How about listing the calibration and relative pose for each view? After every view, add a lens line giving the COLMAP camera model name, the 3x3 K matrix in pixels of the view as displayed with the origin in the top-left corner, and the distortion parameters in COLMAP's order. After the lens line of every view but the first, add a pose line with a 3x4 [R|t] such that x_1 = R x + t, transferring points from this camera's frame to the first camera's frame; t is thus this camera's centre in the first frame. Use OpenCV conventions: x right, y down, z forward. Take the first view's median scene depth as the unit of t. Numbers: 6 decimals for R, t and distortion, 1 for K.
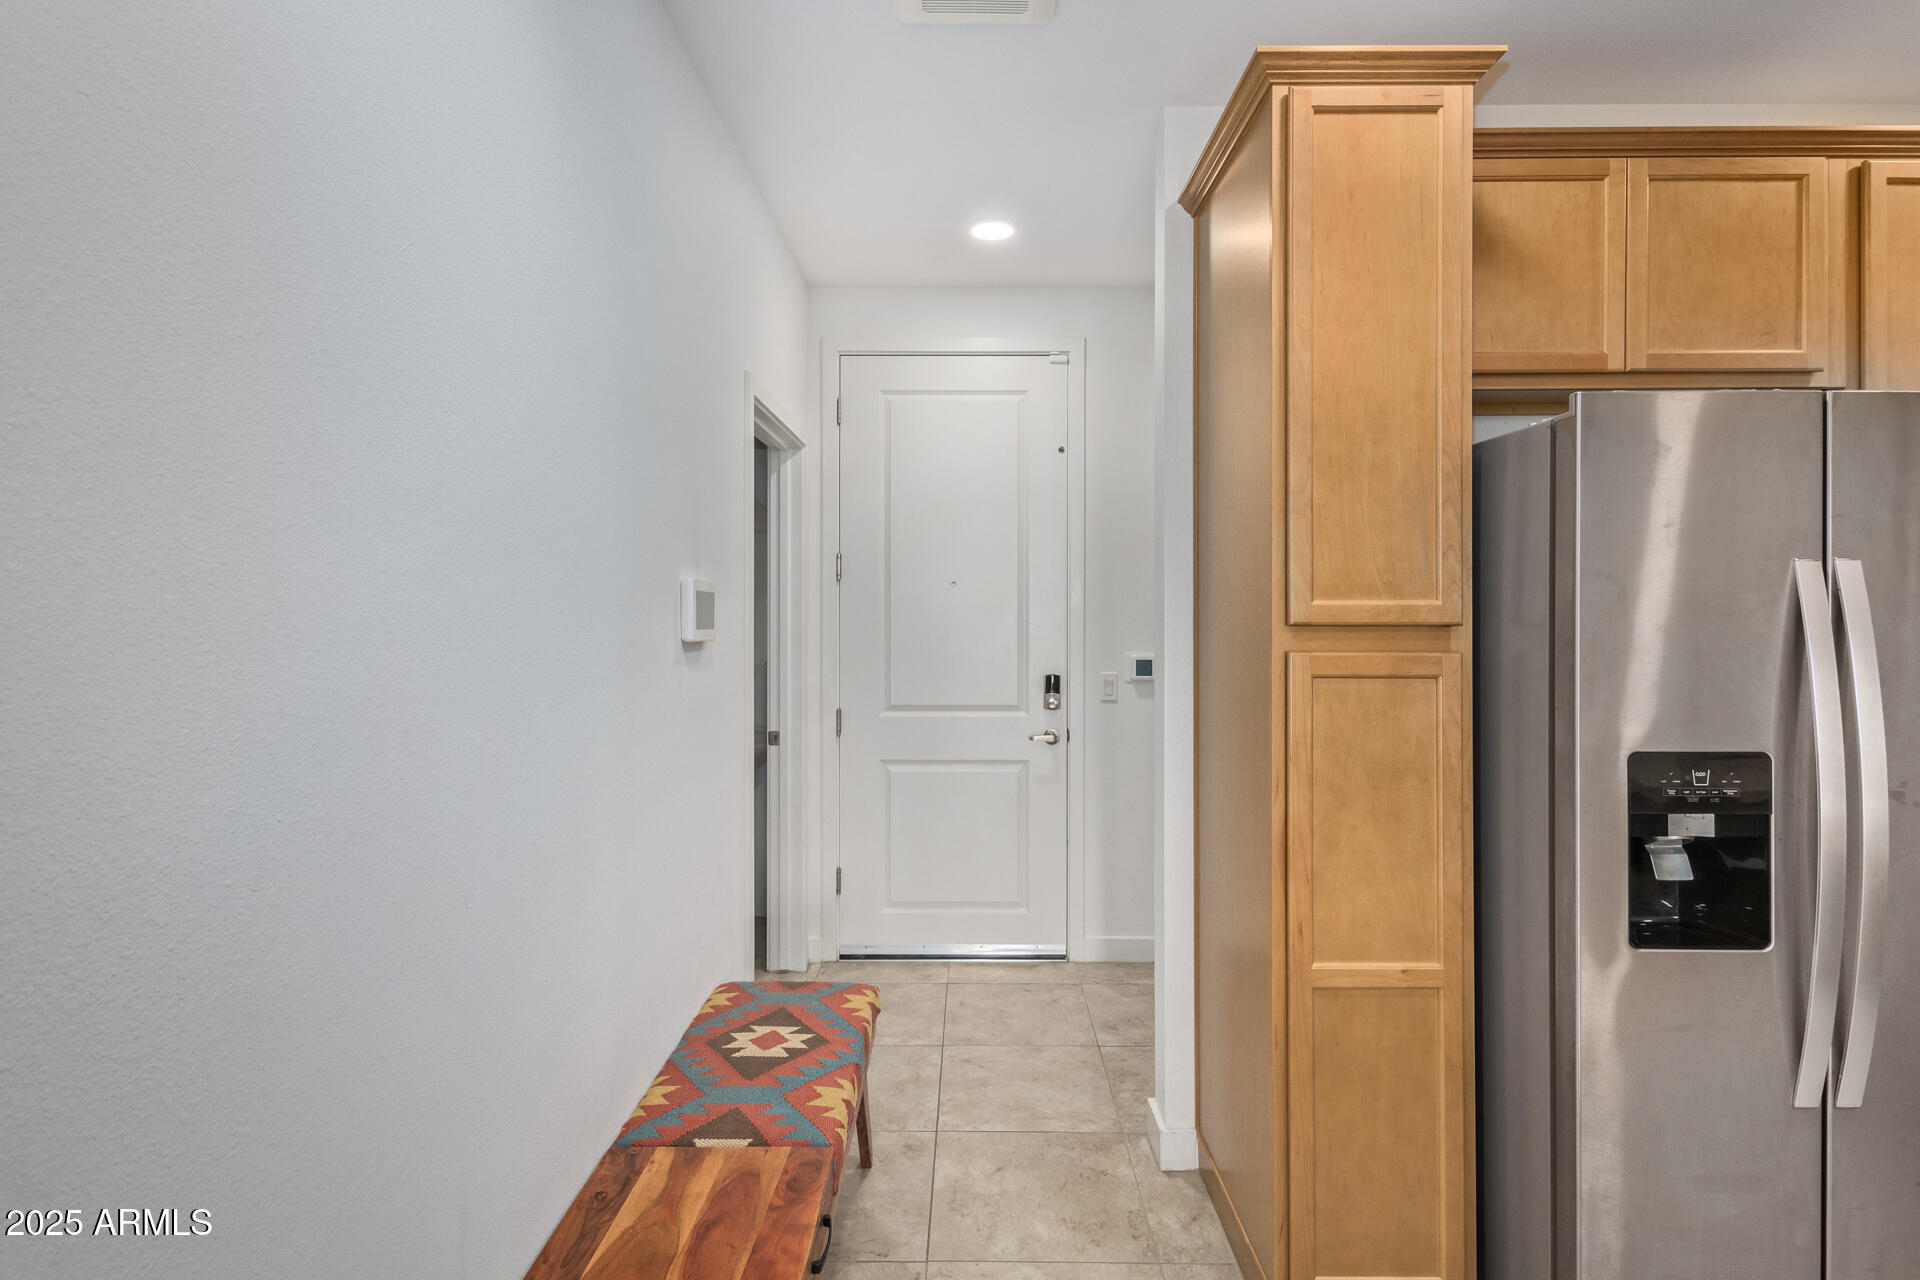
lens RADIAL K [[948.2, 0, 960.6], [0, 948.2, 614.6], [0, 0, 1]] dist [-0.001722, -0.000721]
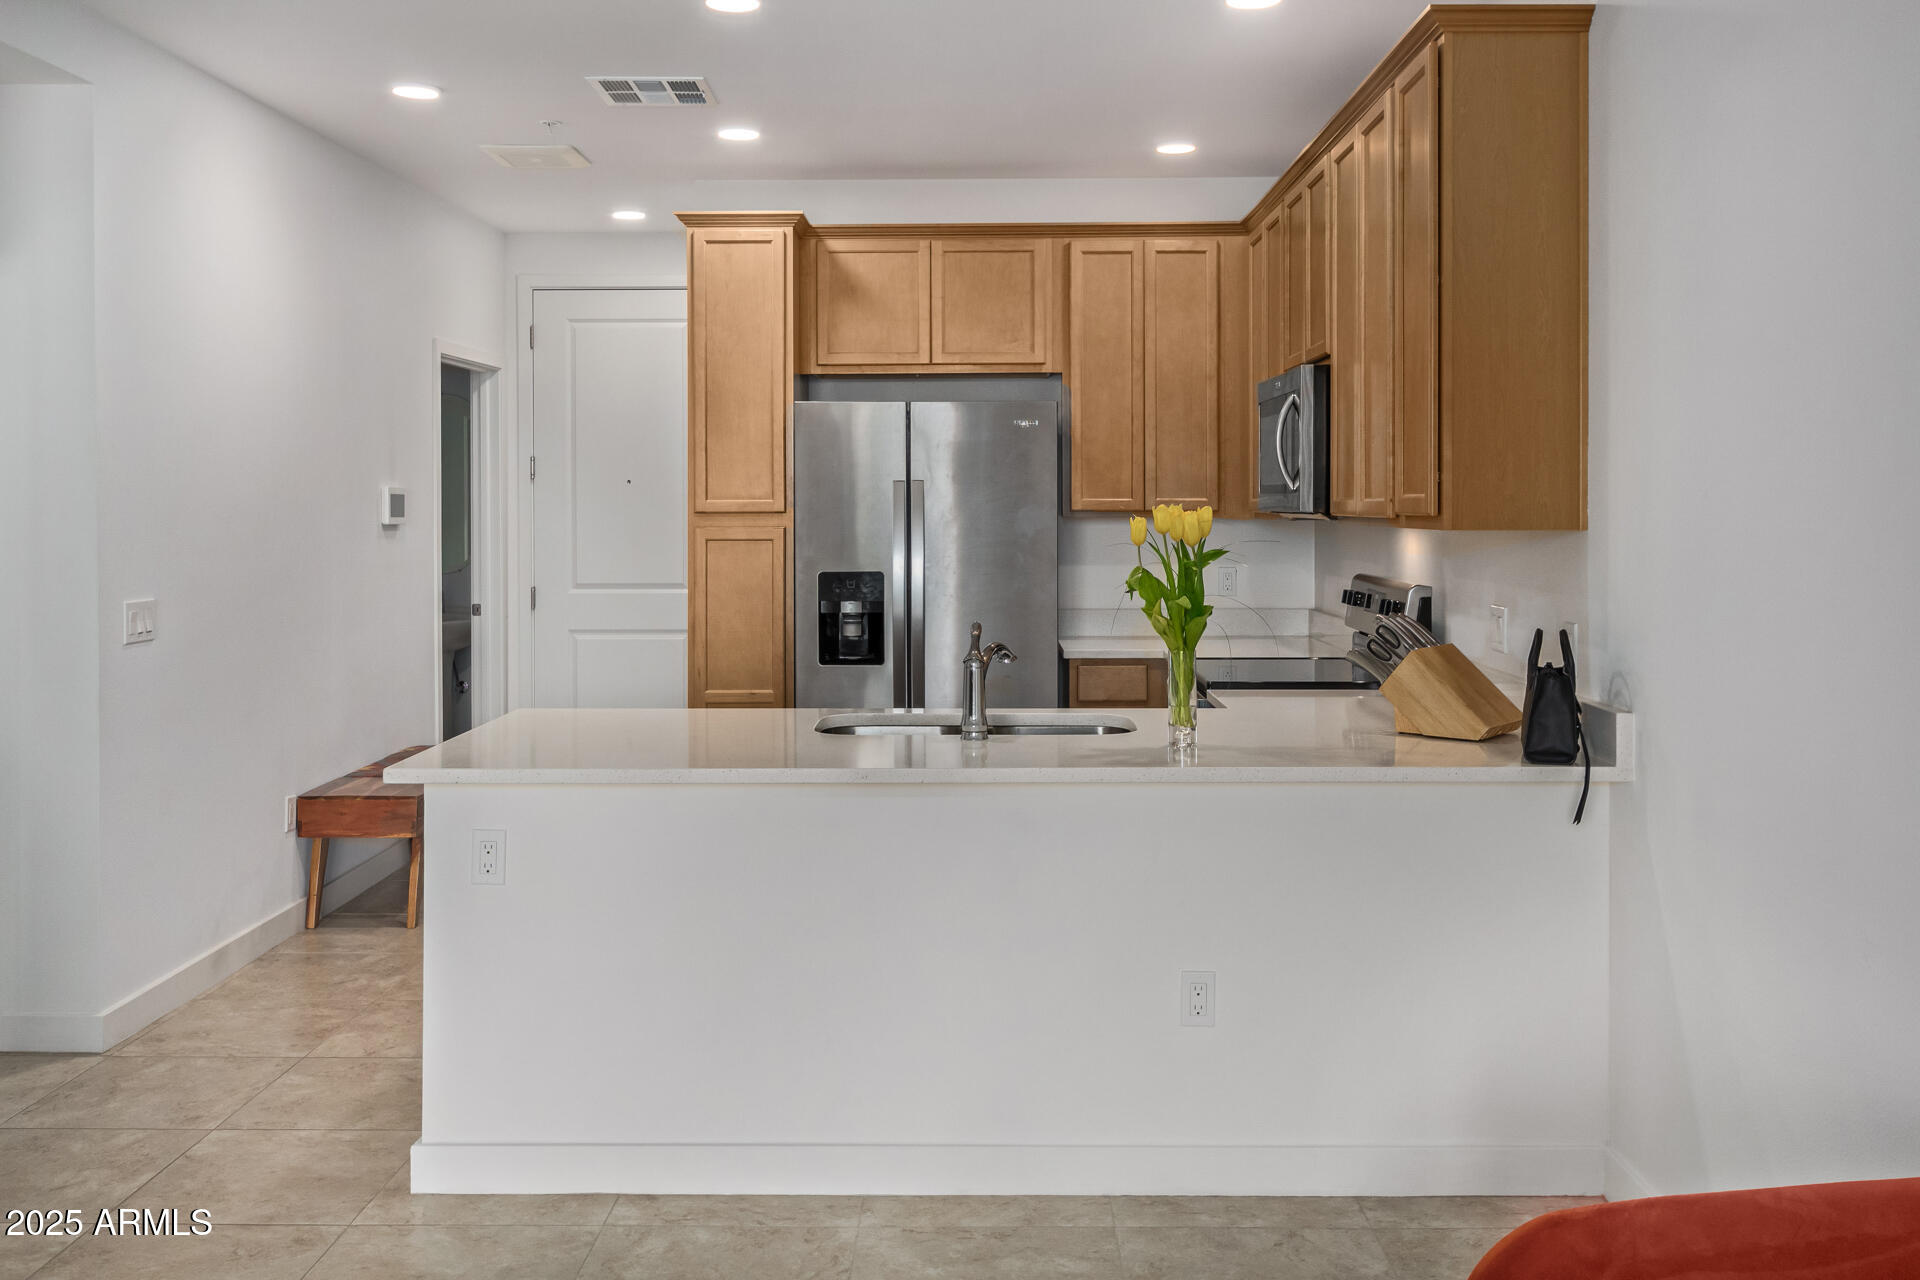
lens RADIAL K [[1705.1, 0, 967.2], [0, 1705.1, 505.1], [0, 0, 1]] dist [0.008842, -0.000313]
pose [[0.999972, -0.003330, -0.006744, 0.728038], [0.003330, 0.999994, -0.000034, -0.002221], [0.006744, 0.000012, 0.999977, -1.922252]]
